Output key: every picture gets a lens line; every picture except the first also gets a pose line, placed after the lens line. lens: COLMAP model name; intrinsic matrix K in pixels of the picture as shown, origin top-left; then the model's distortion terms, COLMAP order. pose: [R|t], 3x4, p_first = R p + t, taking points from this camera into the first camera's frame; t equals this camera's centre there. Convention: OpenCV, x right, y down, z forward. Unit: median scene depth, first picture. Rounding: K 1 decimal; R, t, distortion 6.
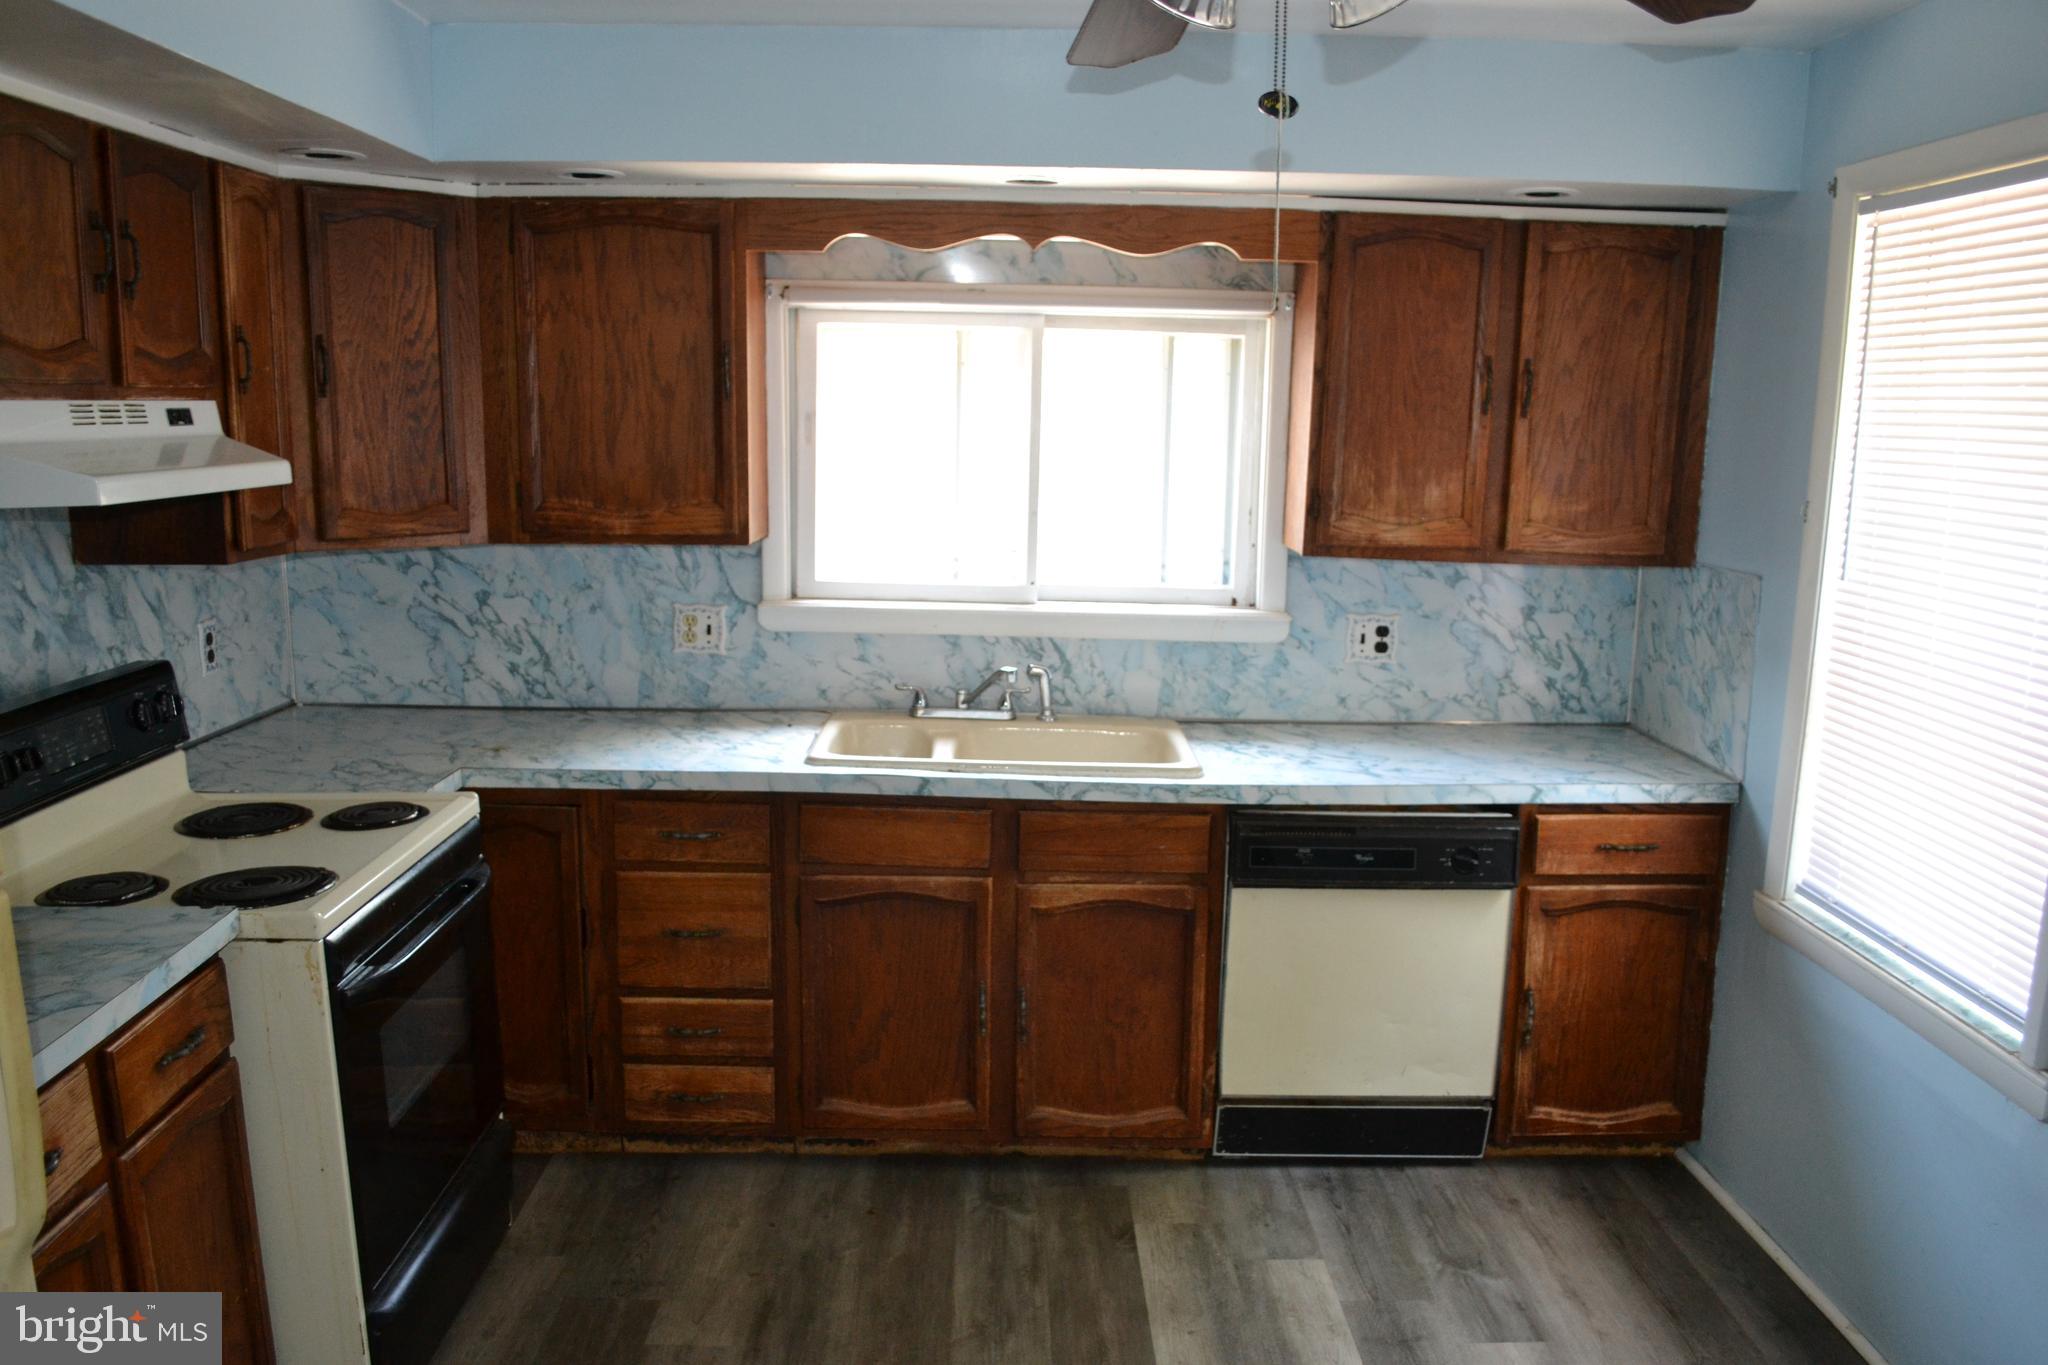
lens RADIAL K [[1632.2, 0, 1008.6], [0, 1632.2, 717.2], [0, 0, 1]] dist [-0.085487, 0.012652]
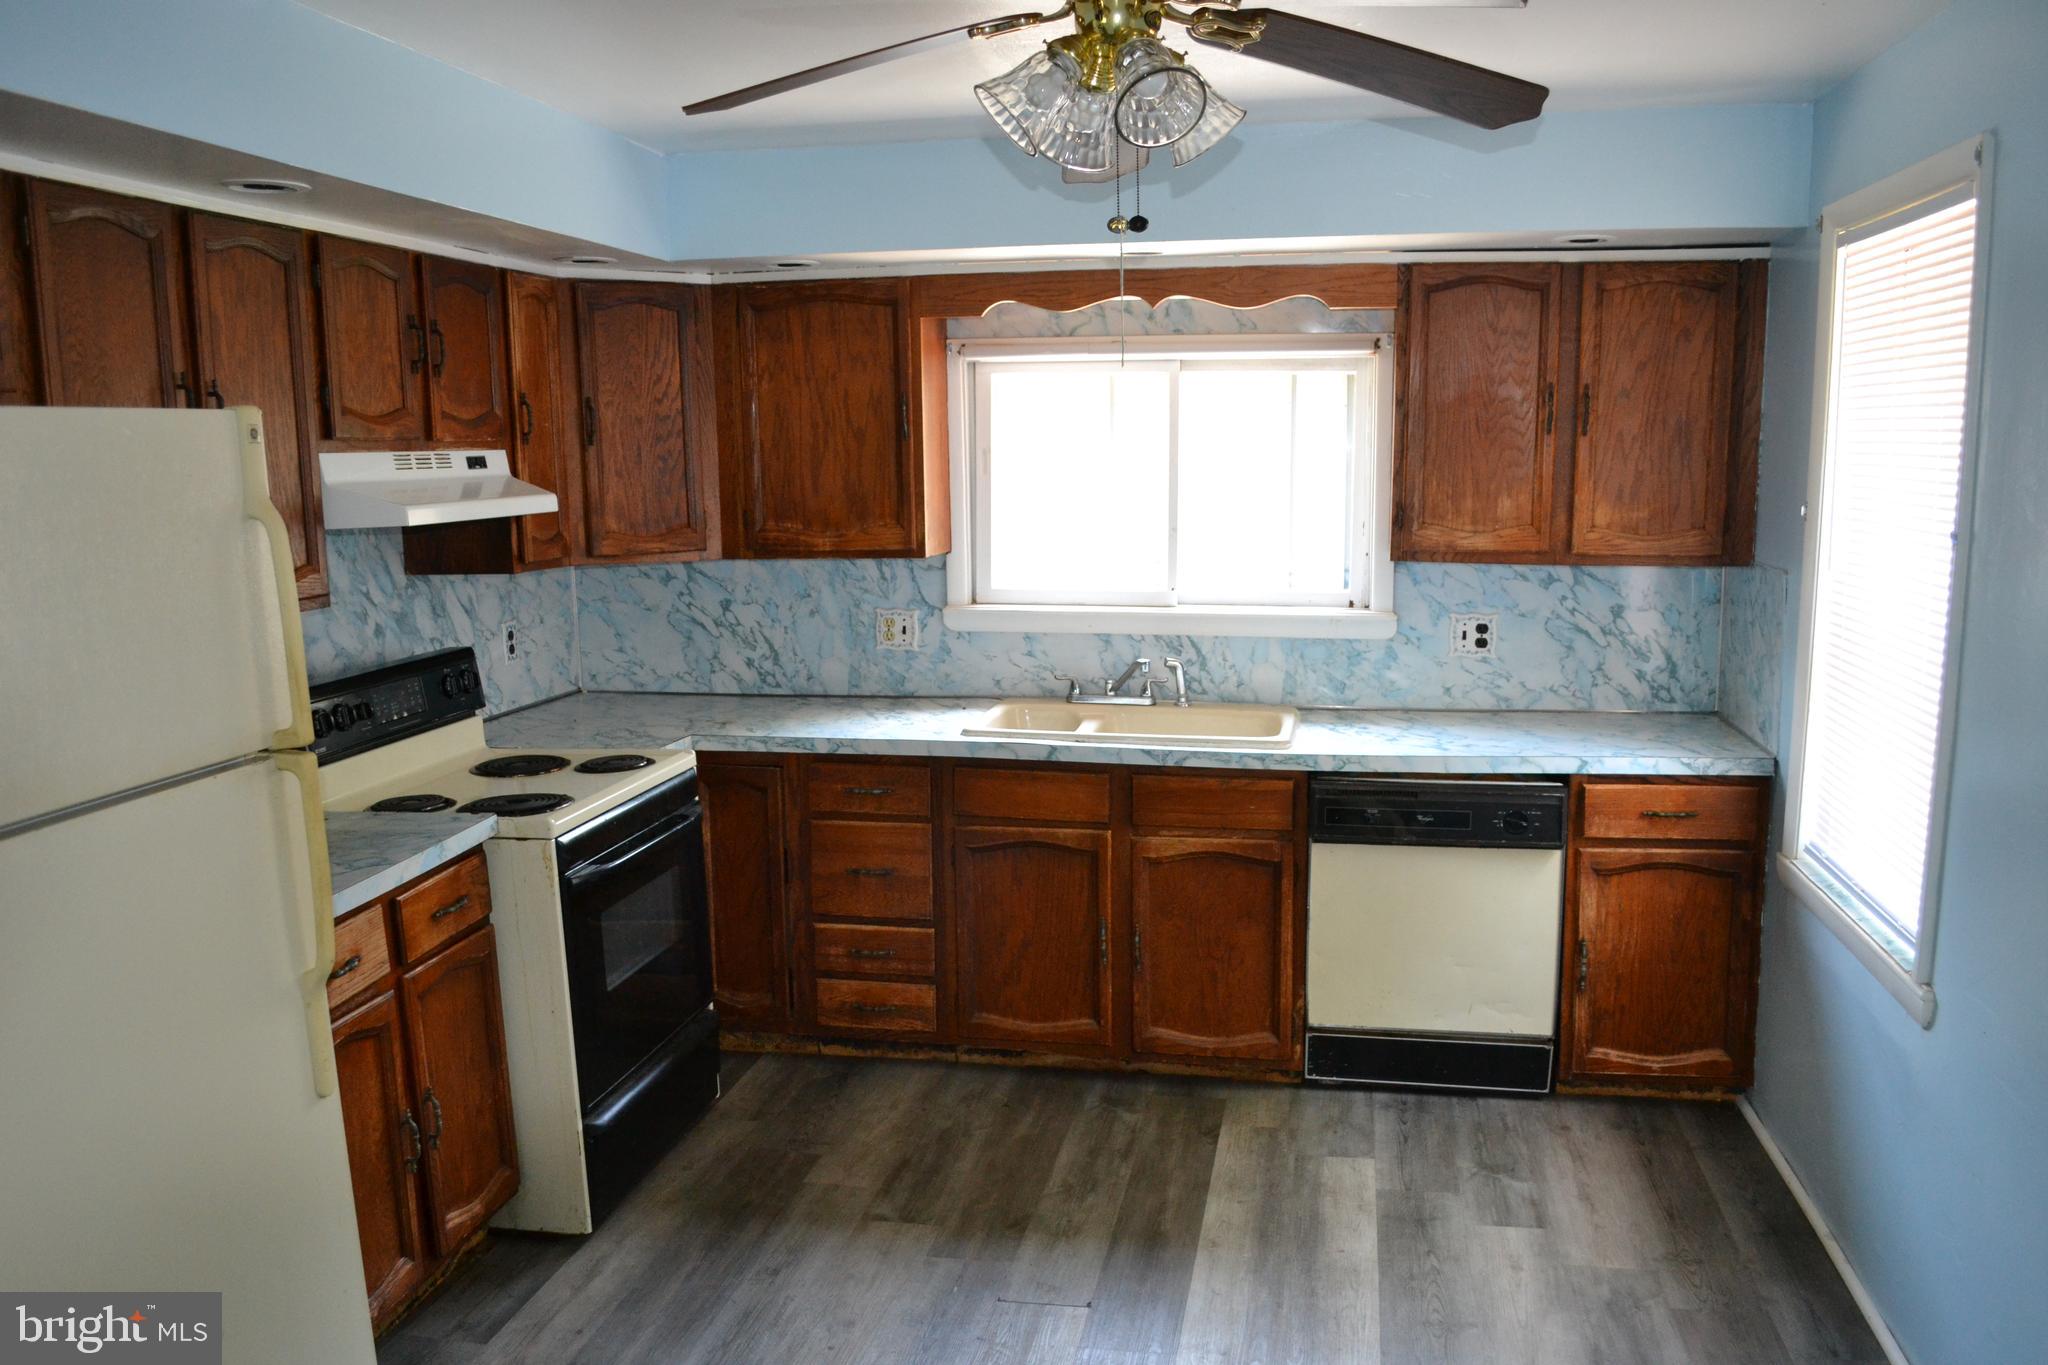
lens RADIAL K [[1632.2, 0, 1006.9], [0, 1632.2, 716.6], [0, 0, 1]] dist [-0.085487, 0.012652]
pose [[0.978266, 0.005459, -0.207281, 0.160689], [-0.010073, 0.999724, -0.021210, 0.040133], [0.207108, 0.022837, 0.978051, -0.187734]]
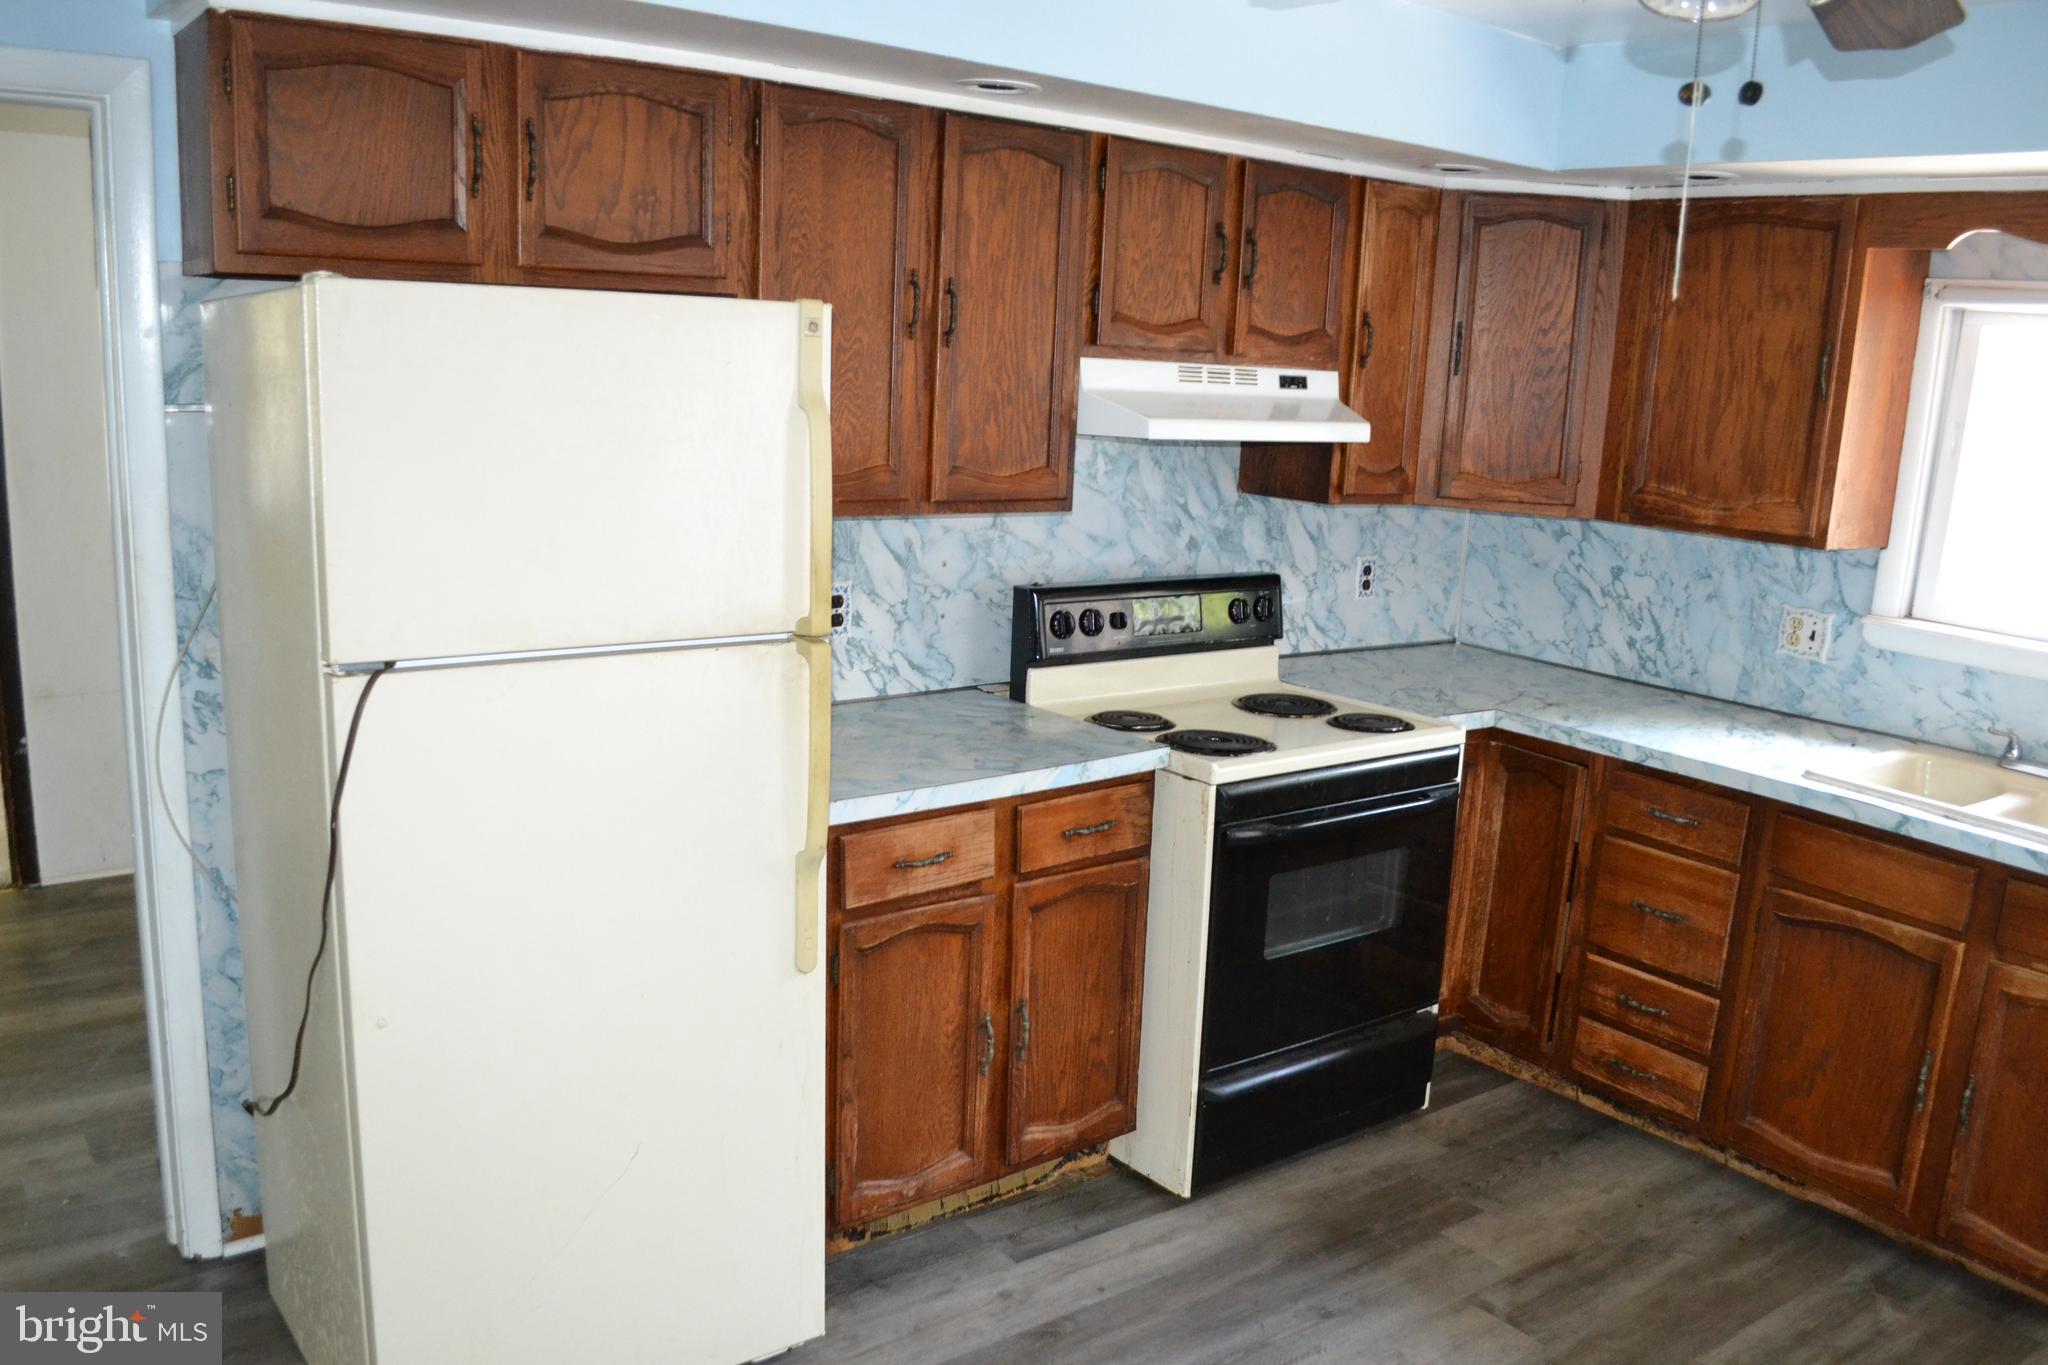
lens RADIAL K [[1632.2, 0, 1000.2], [0, 1632.2, 715.0], [0, 0, 1]] dist [-0.085487, 0.012652]
pose [[0.590264, 0.191088, -0.784266, 0.329291], [-0.190754, 0.977079, 0.094500, -0.005347], [0.784348, 0.093822, 0.613185, 0.037595]]
